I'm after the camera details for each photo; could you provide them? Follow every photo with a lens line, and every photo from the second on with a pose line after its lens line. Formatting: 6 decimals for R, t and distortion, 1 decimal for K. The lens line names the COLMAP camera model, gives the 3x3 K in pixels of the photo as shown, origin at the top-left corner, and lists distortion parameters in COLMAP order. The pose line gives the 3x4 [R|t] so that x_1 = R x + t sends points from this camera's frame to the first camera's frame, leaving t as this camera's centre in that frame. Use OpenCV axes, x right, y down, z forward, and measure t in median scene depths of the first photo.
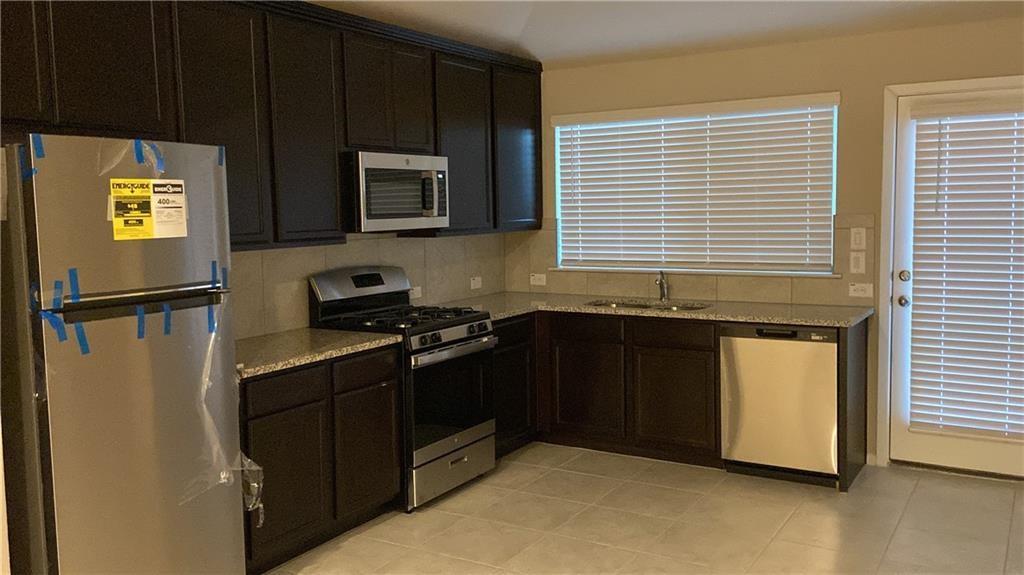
lens RADIAL K [[878.7, 0, 512.2], [0, 878.7, 265.0], [0, 0, 1]] dist [-0.004504, 0.279304]
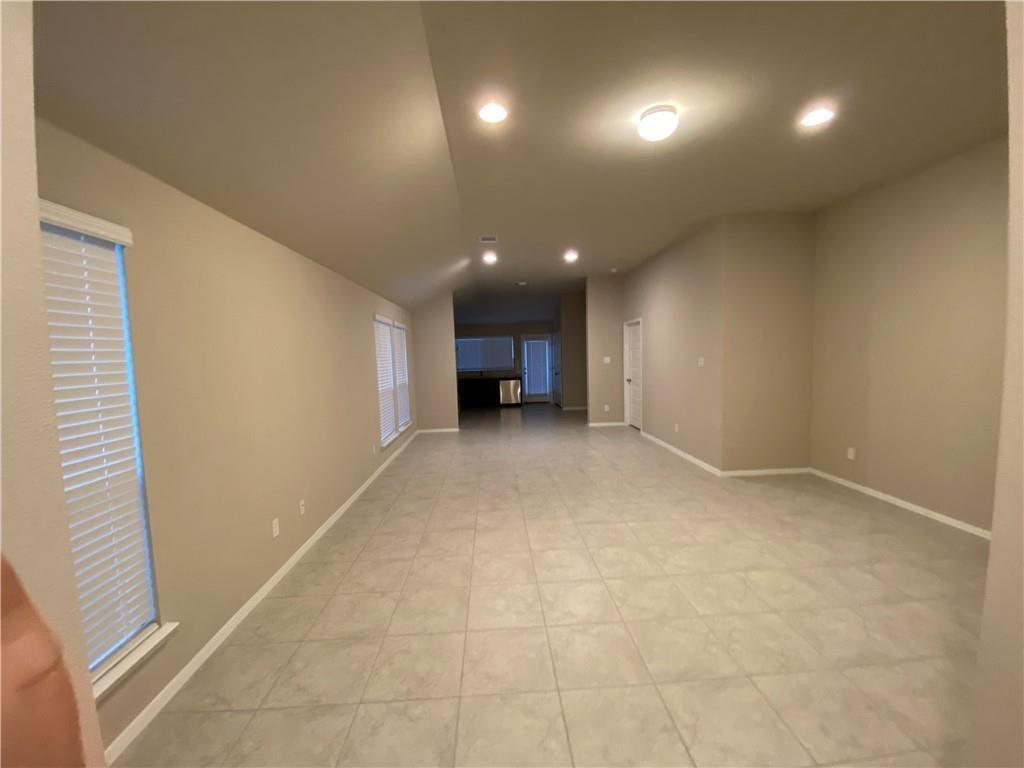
lens RADIAL K [[411.6, 0, 512.6], [0, 411.6, 380.5], [0, 0, 1]] dist [0.000990, 0.000017]
pose [[0.824551, -0.046869, 0.563844, -1.253705], [0.054223, 0.998522, 0.003706, 0.082563], [-0.563184, 0.027517, 0.825873, -1.257990]]
